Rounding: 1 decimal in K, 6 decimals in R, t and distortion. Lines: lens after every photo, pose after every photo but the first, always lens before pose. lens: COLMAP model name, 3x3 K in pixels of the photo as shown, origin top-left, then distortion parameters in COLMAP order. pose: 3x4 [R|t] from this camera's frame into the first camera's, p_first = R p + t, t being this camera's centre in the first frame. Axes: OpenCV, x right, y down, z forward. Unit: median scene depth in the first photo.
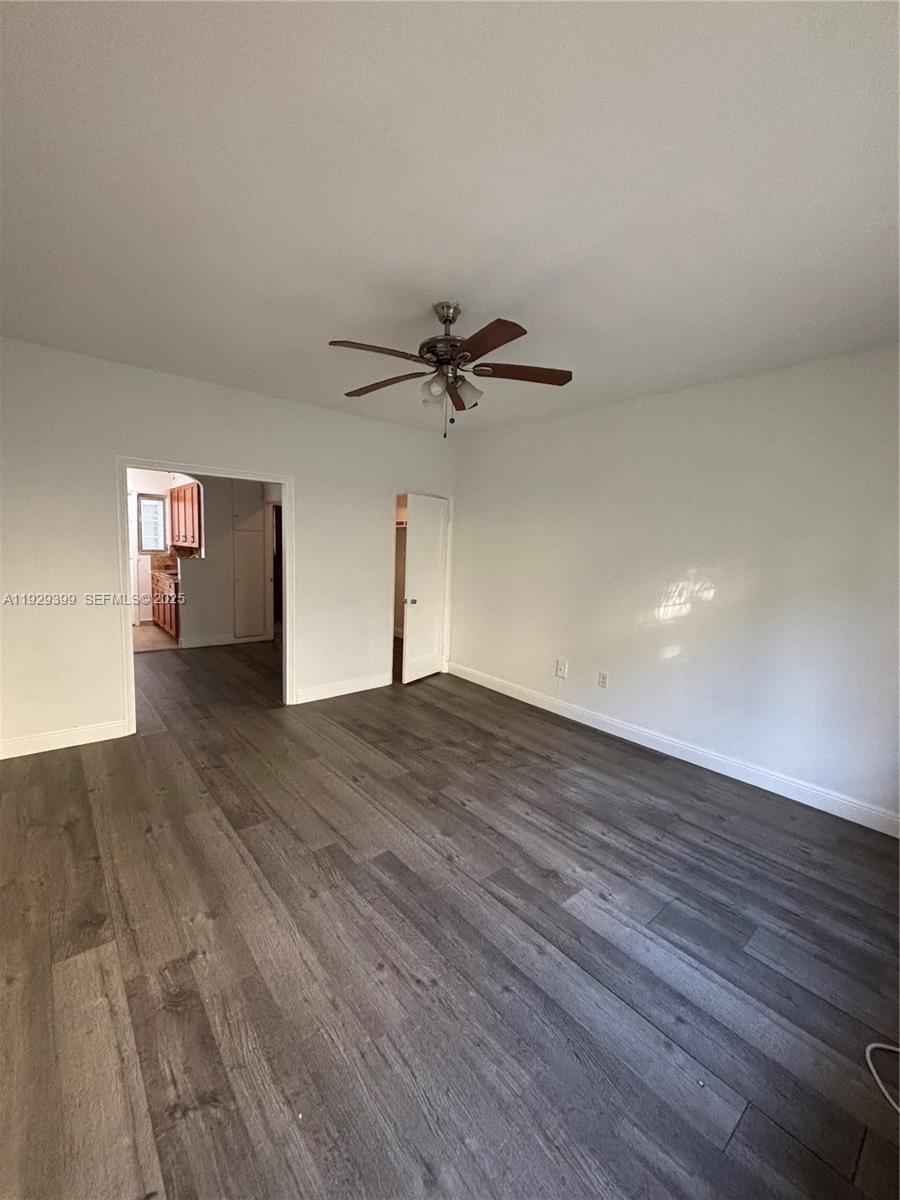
lens RADIAL K [[485.9, 0, 445.6], [0, 485.9, 590.9], [0, 0, 1]] dist [0.001160, 0.000354]
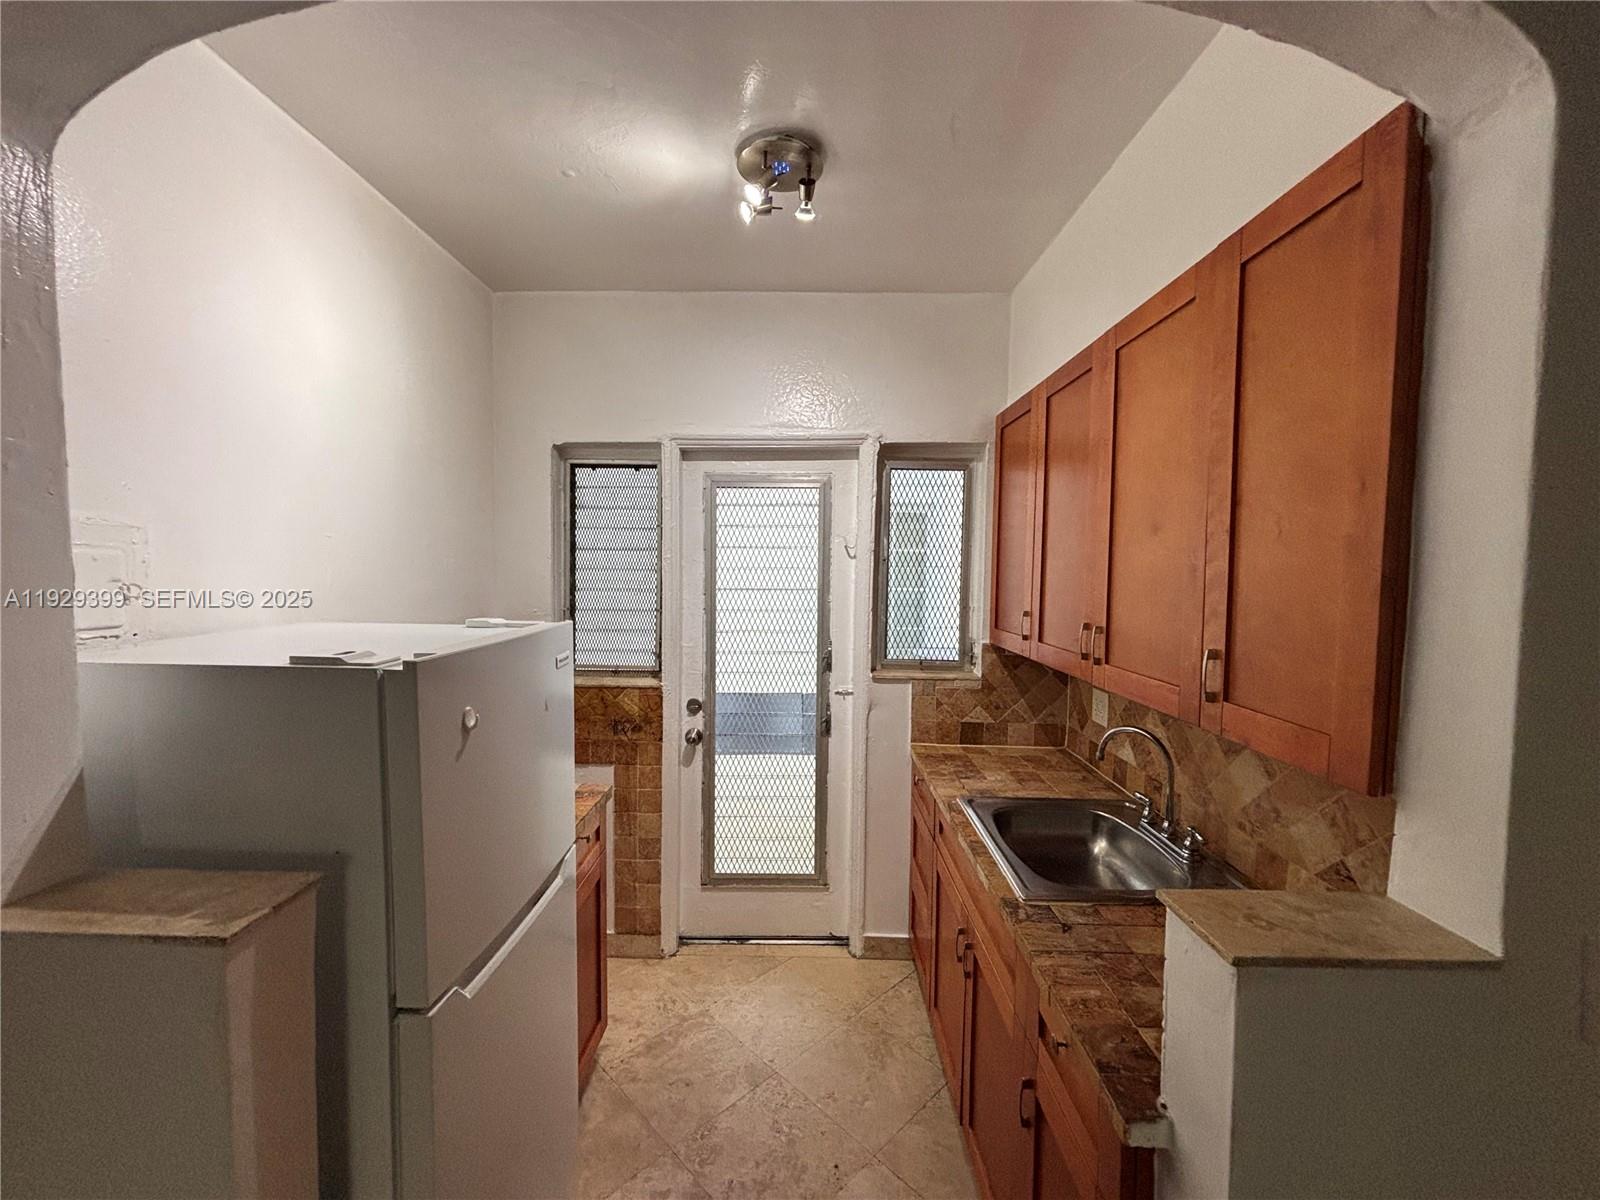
lens RADIAL K [[647.9, 0, 799.6], [0, 647.9, 600.3], [0, 0, 1]] dist [0.001160, 0.000354]
pose [[0.755573, 0.010939, -0.654973, -0.427500], [-0.056463, 0.997227, -0.048479, -0.095970], [0.652626, 0.073611, 0.754096, 0.698134]]
